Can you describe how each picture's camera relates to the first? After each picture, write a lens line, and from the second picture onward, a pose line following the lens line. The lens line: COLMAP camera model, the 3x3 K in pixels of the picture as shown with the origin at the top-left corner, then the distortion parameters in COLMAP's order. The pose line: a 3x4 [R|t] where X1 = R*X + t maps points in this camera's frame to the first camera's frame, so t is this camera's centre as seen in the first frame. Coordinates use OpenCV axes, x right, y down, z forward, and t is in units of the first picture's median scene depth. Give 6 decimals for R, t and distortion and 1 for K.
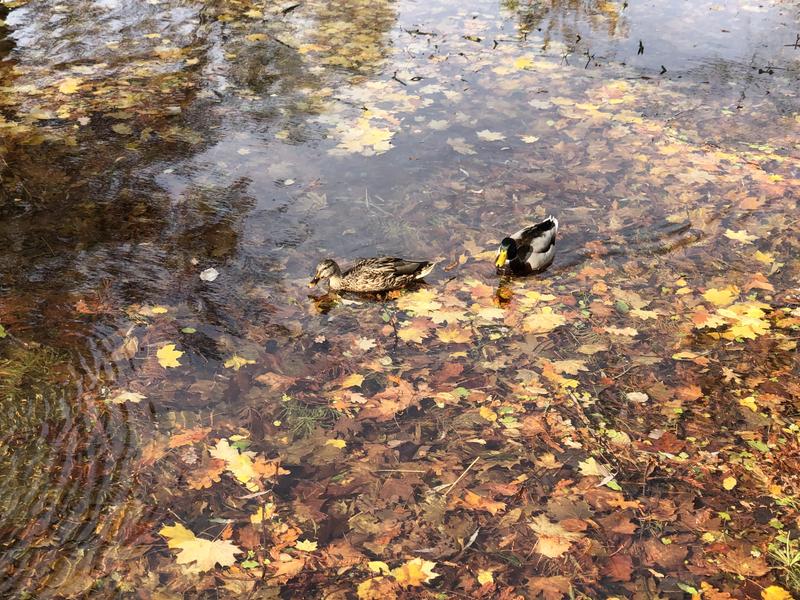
lens RADIAL K [[1491.9, 0, 396.4], [0, 1491.9, 295.0], [0, 0, 1]] dist [0.012510, 0.000000]
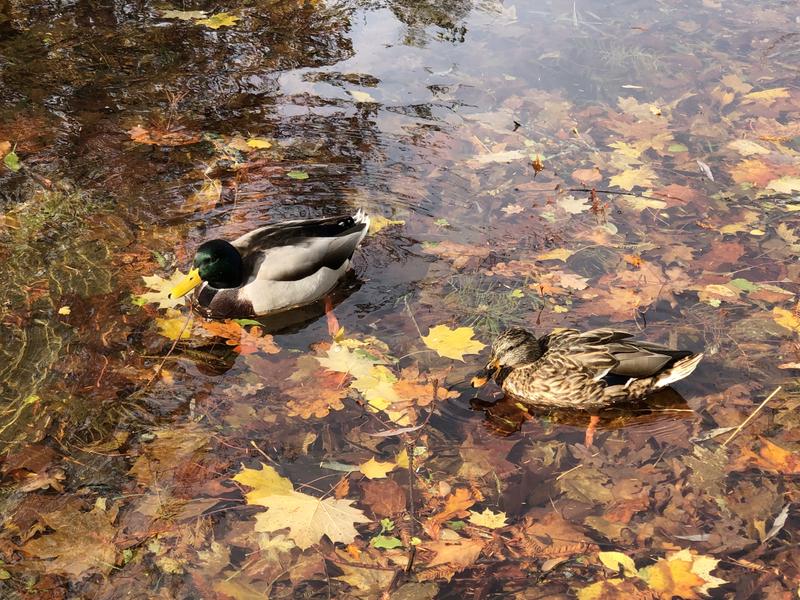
lens RADIAL K [[1811.7, 0, 399.3], [0, 1811.7, 301.4], [0, 0, 1]] dist [-0.204541, 0.000000]
pose [[0.994885, 0.055354, -0.084492, -0.038608], [-0.051931, 0.997759, 0.042187, 0.056786], [0.086638, -0.037584, 0.995531, 0.304099]]
